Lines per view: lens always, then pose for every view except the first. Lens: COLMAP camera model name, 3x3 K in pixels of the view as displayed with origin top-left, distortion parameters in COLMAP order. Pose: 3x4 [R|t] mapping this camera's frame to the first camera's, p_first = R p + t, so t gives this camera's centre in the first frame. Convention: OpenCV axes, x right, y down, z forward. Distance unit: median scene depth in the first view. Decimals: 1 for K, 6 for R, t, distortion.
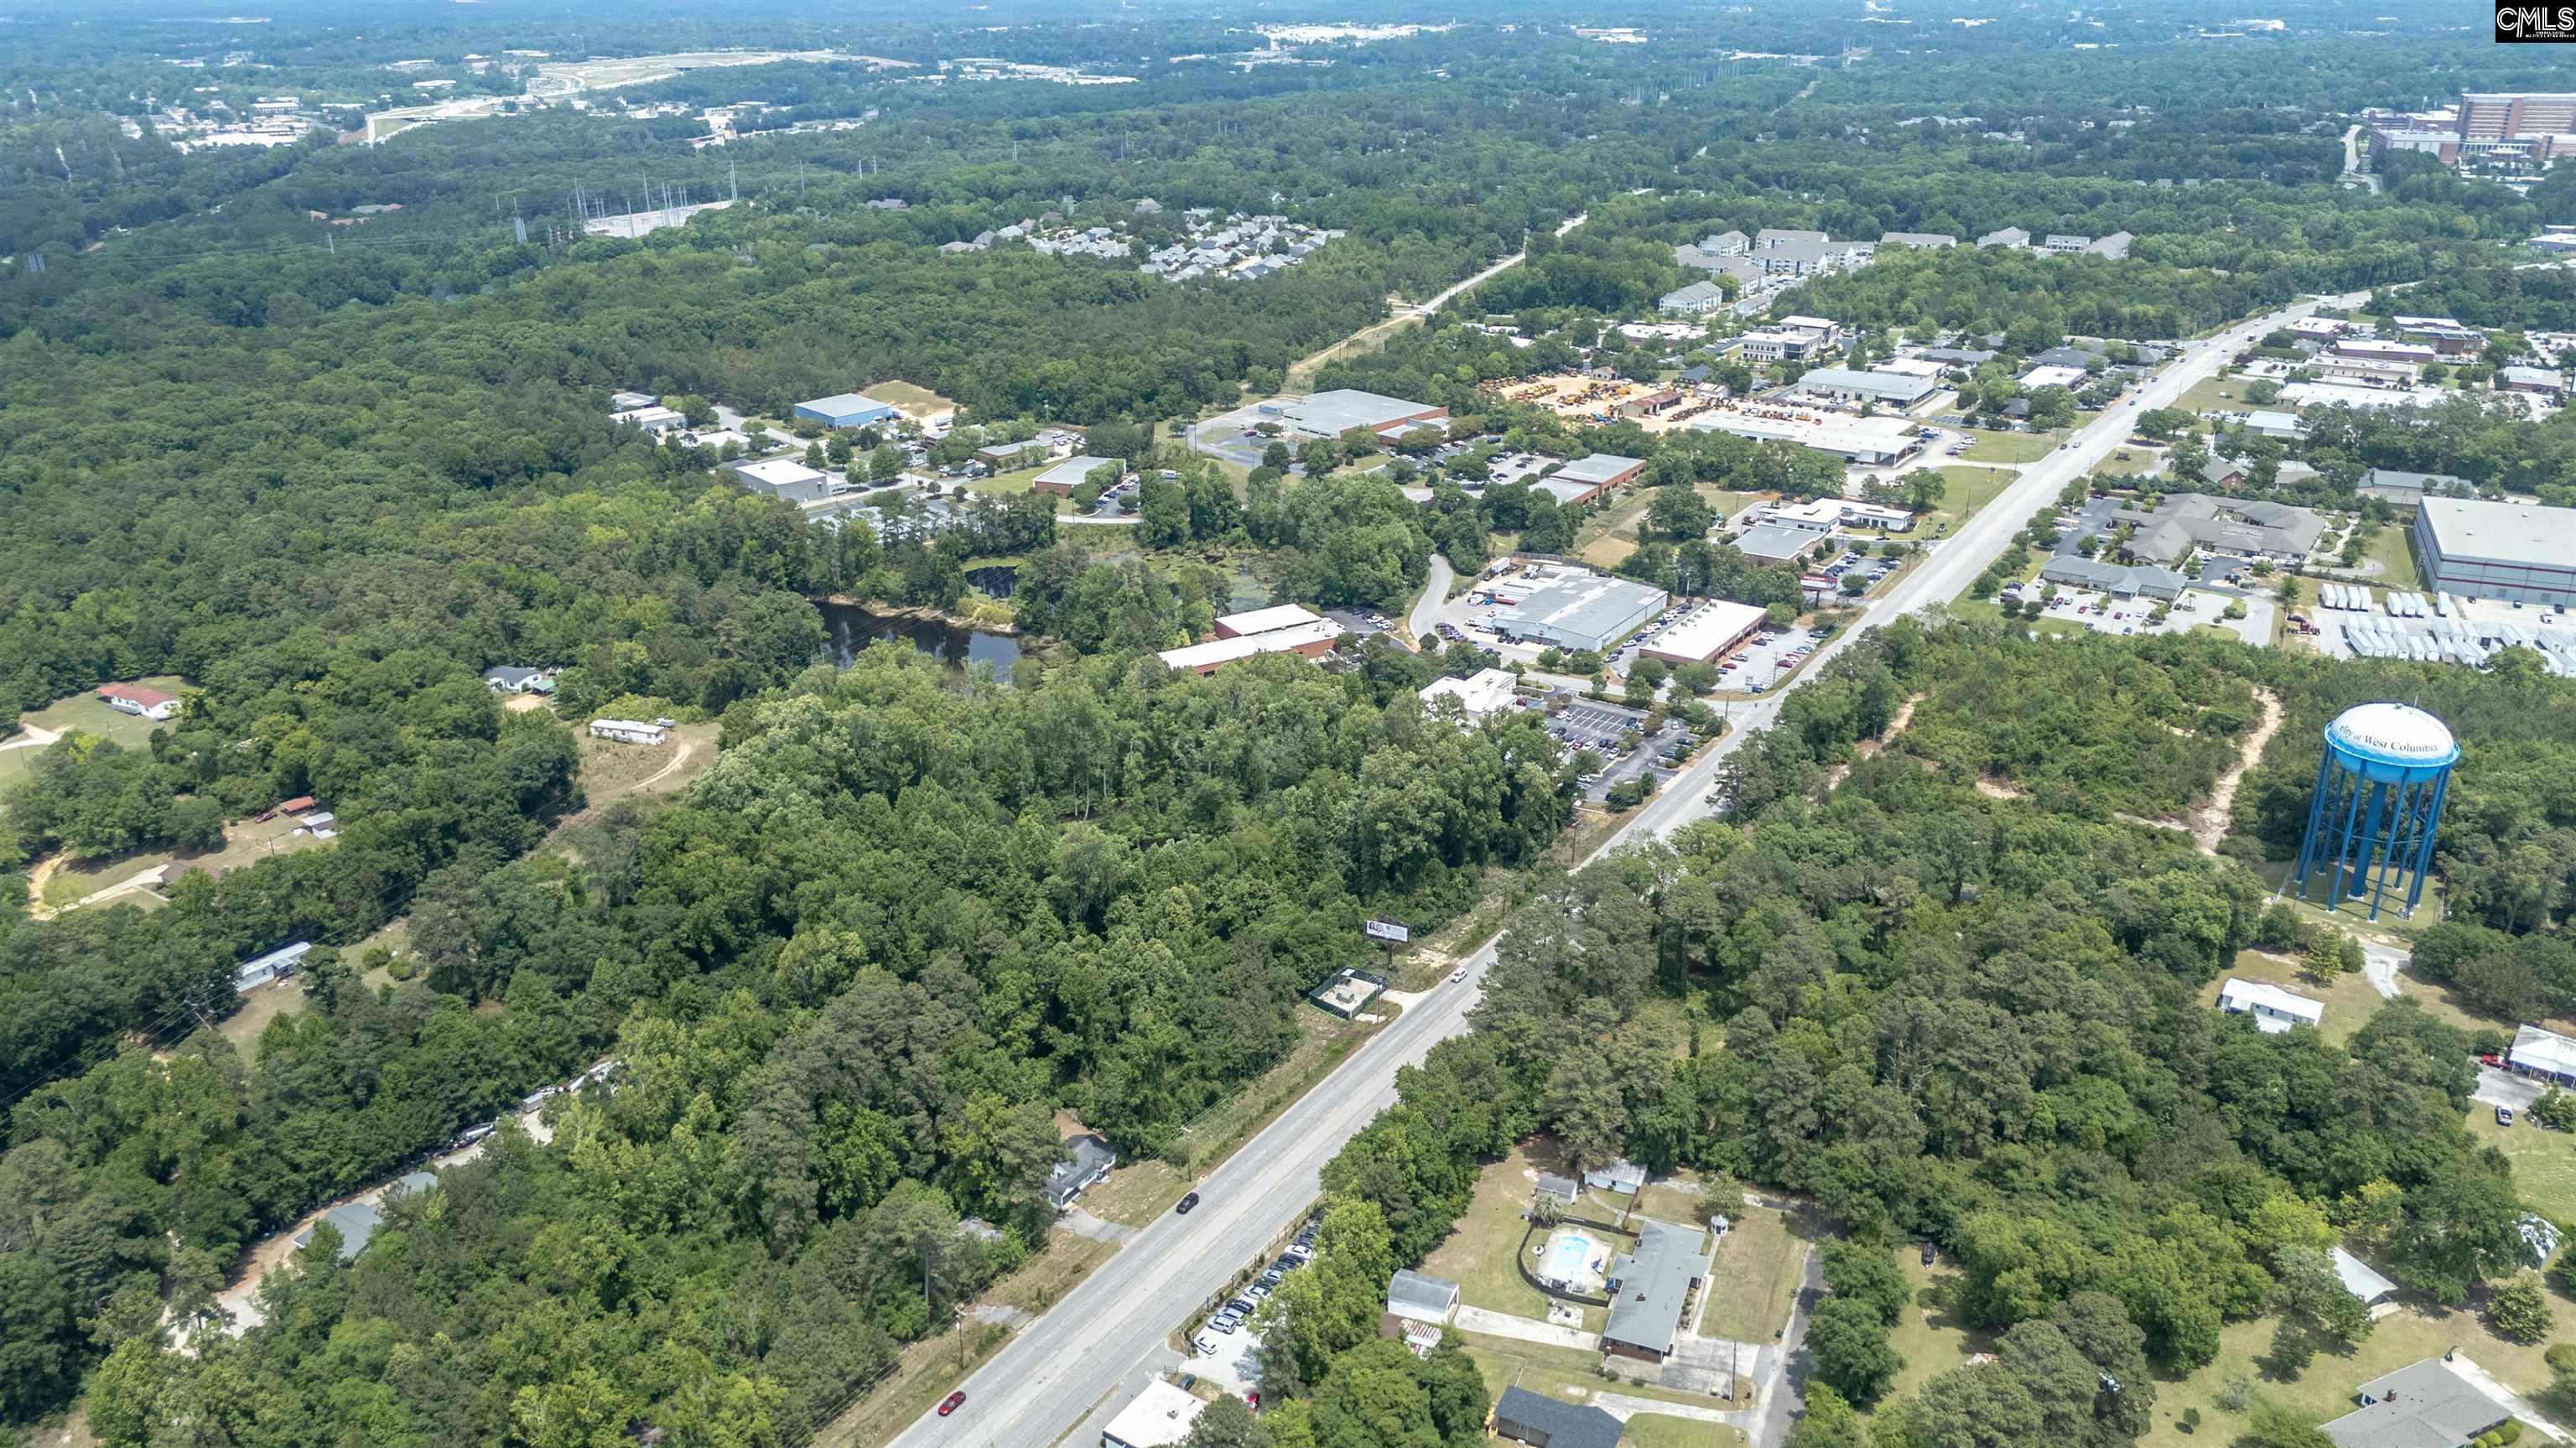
lens RADIAL K [[2041.7, 0, 1288.0], [0, 2041.7, 724.0], [0, 0, 1]] dist [0.073057, -0.092883]
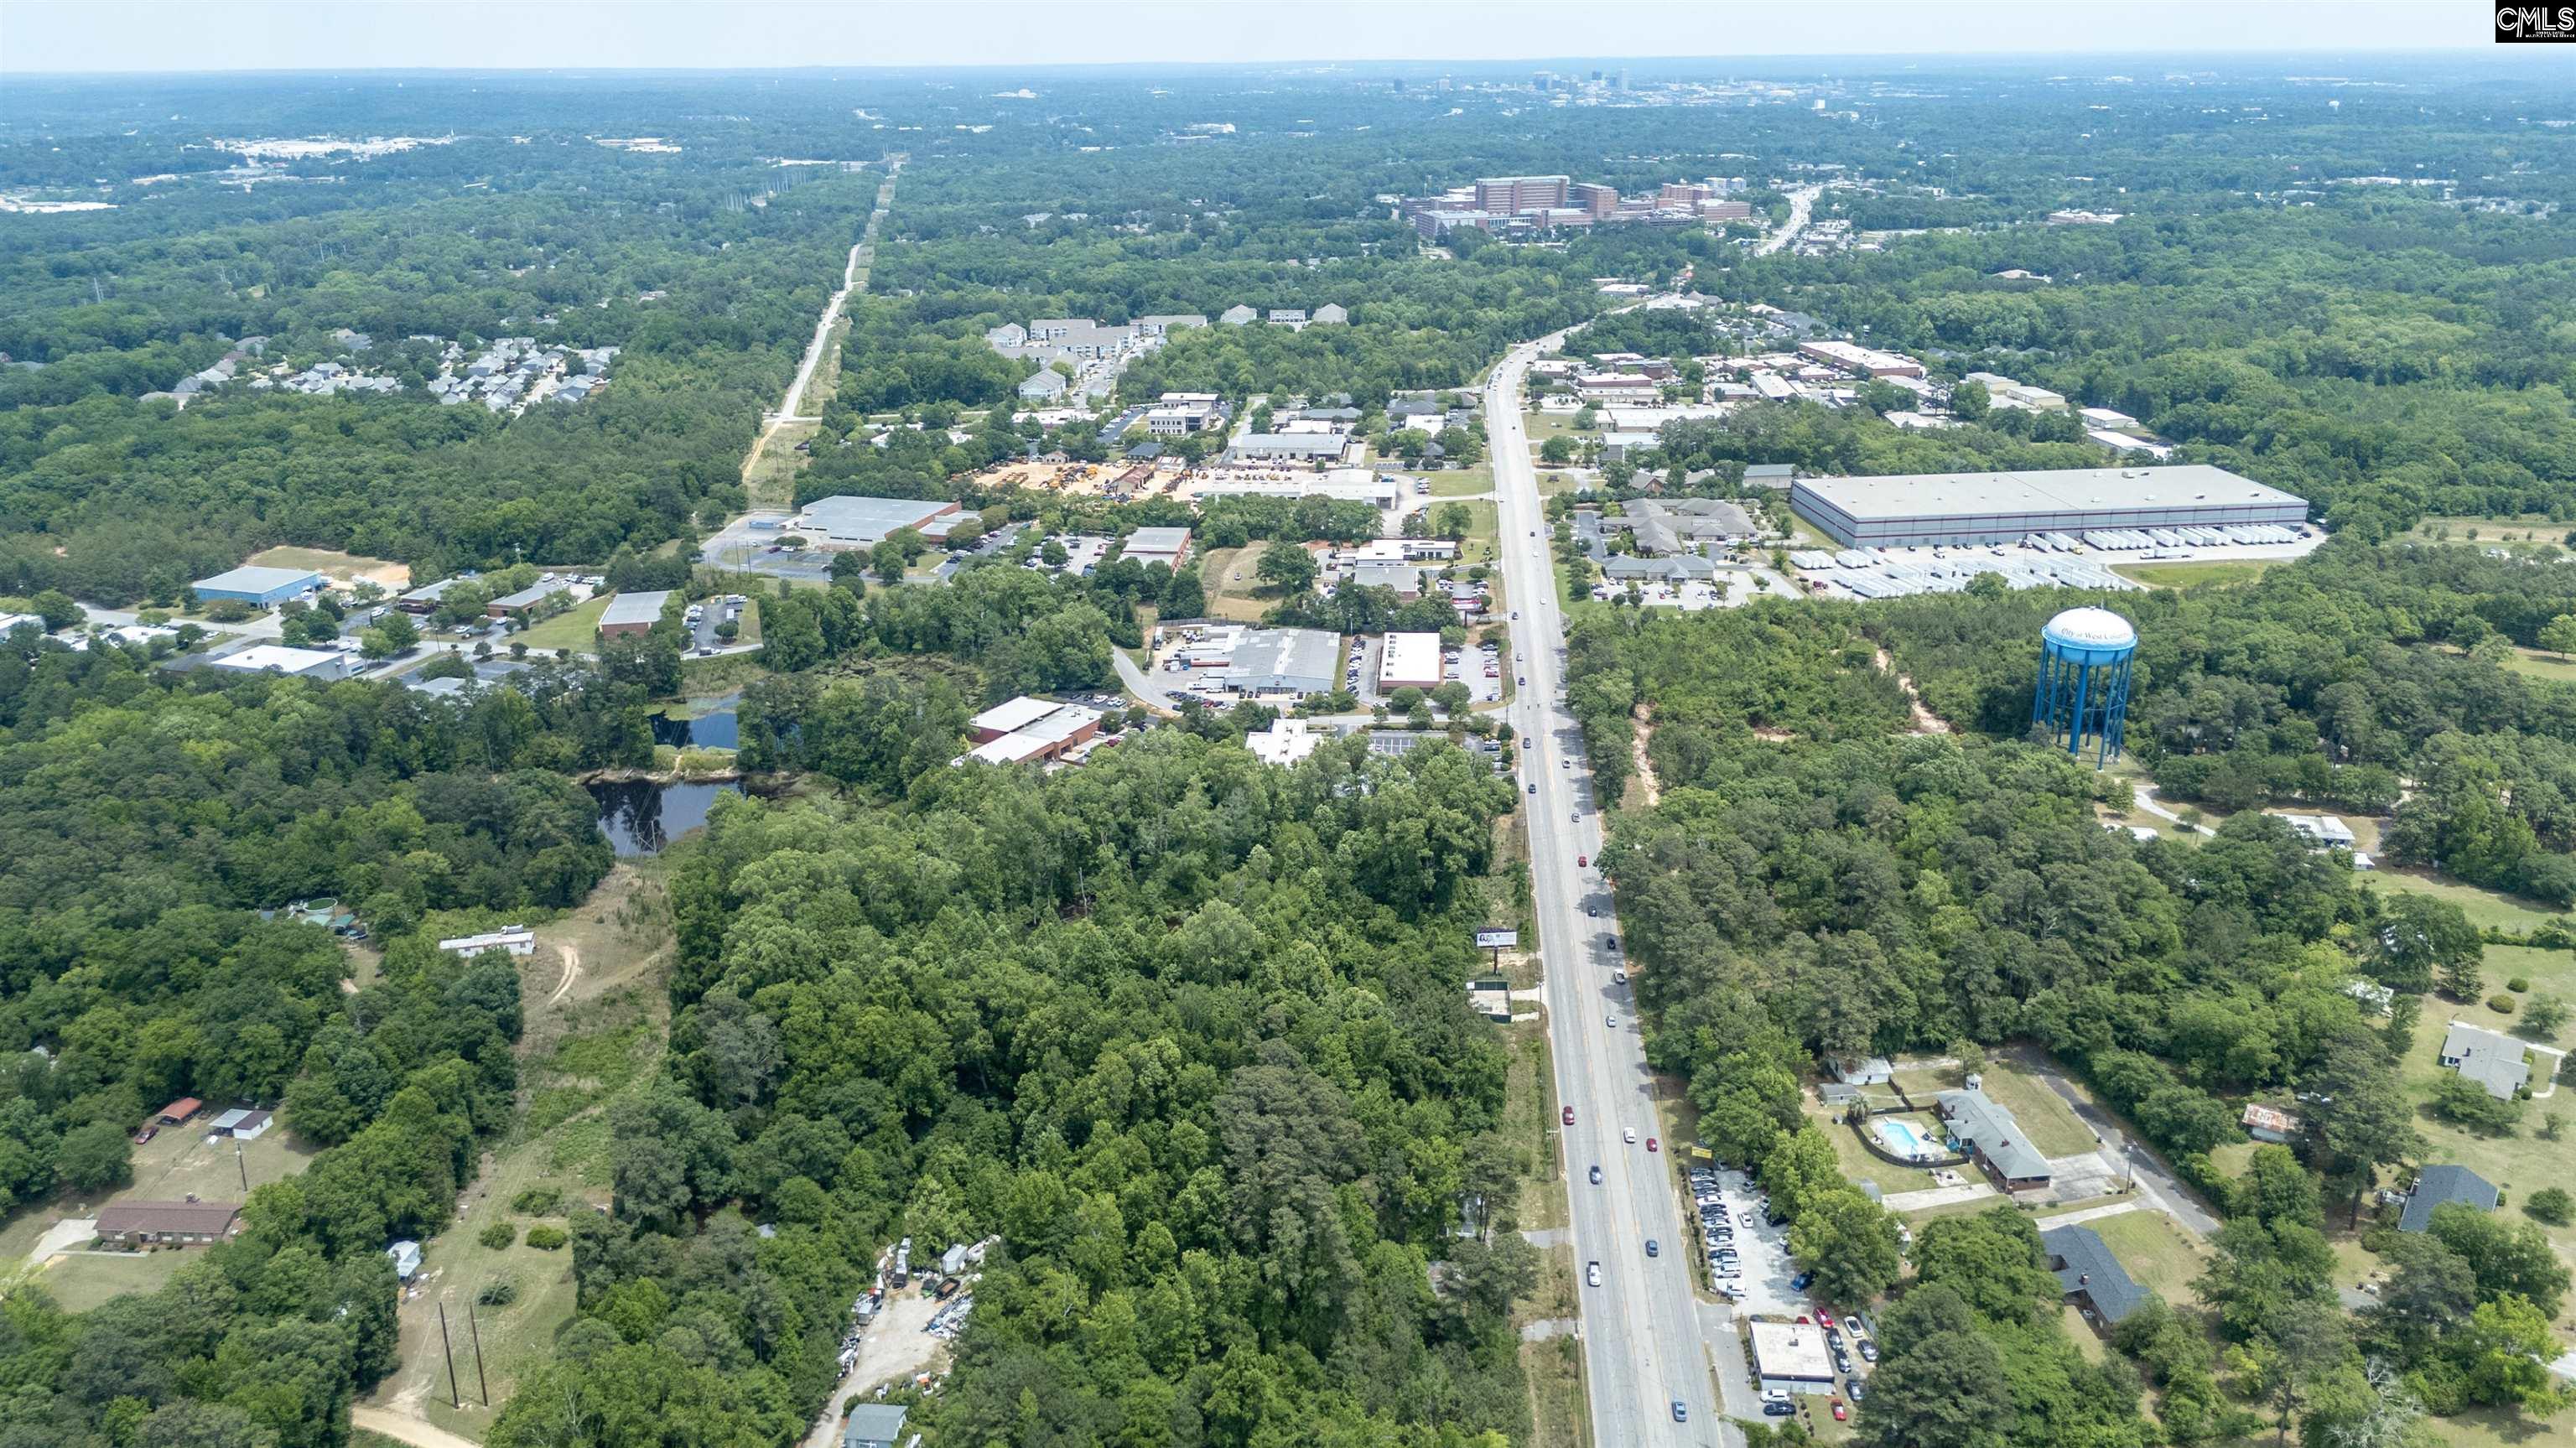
lens RADIAL K [[2041.7, 0, 1288.0], [0, 2041.7, 724.0], [0, 0, 1]] dist [0.073057, -0.092883]
pose [[0.853117, -0.162942, 0.495622, -0.378501], [0.186744, 0.982407, 0.001535, -0.022592], [-0.487153, 0.091244, 0.868537, 0.063975]]
